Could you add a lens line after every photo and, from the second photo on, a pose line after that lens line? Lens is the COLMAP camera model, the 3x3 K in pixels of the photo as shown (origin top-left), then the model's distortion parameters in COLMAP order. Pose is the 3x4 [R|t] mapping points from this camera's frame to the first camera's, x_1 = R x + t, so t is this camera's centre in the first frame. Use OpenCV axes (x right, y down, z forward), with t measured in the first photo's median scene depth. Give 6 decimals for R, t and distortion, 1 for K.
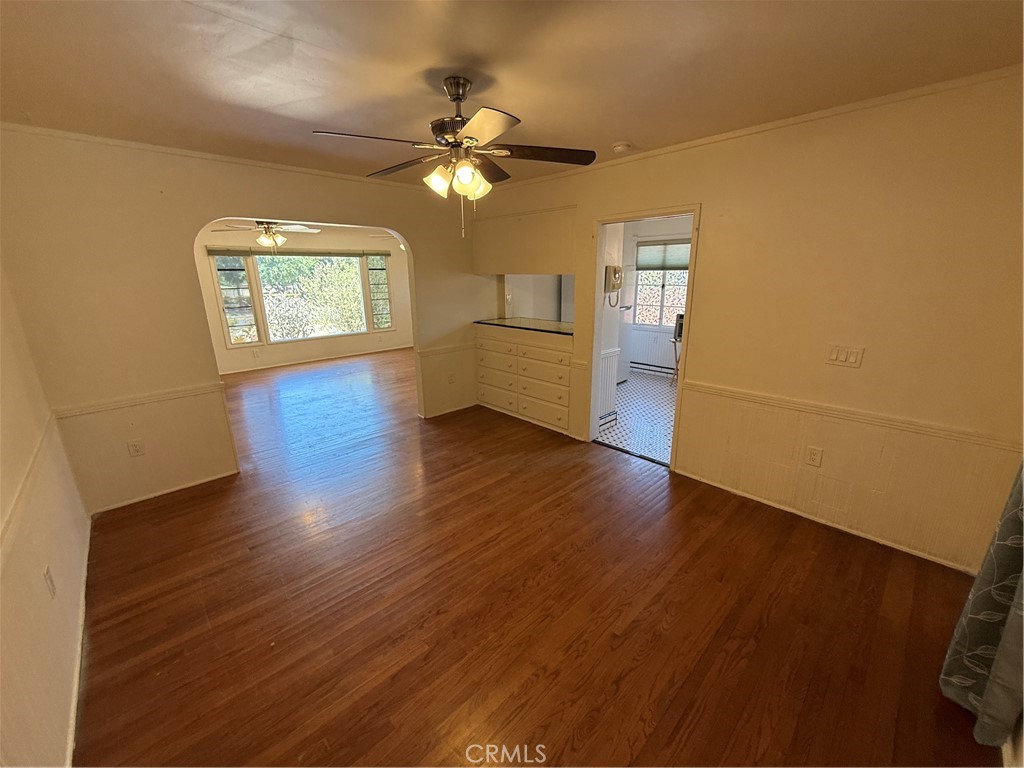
lens RADIAL K [[407.8, 0, 515.4], [0, 407.8, 384.1], [0, 0, 1]] dist [-0.000178, 0.000231]
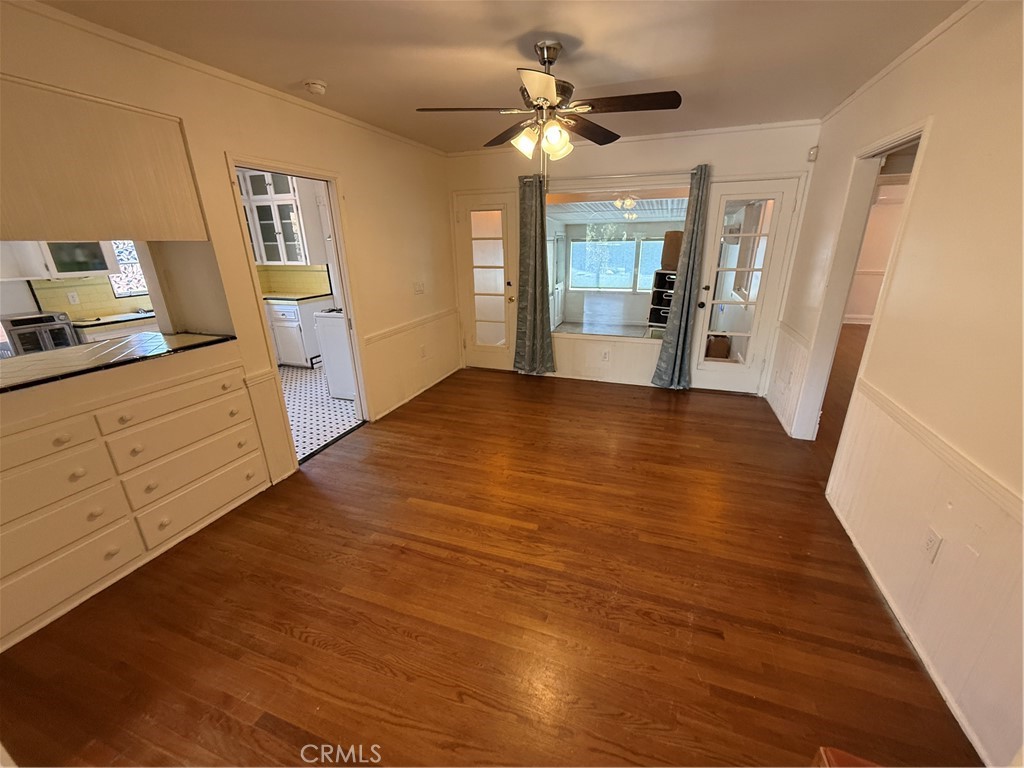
lens RADIAL K [[407.8, 0, 513.7], [0, 407.8, 384.7], [0, 0, 1]] dist [-0.000178, 0.000231]
pose [[-0.439891, -0.283076, 0.852270, -0.706485], [0.257787, 0.869280, 0.421780, -0.246356], [-0.860257, 0.405242, -0.309415, 0.985697]]
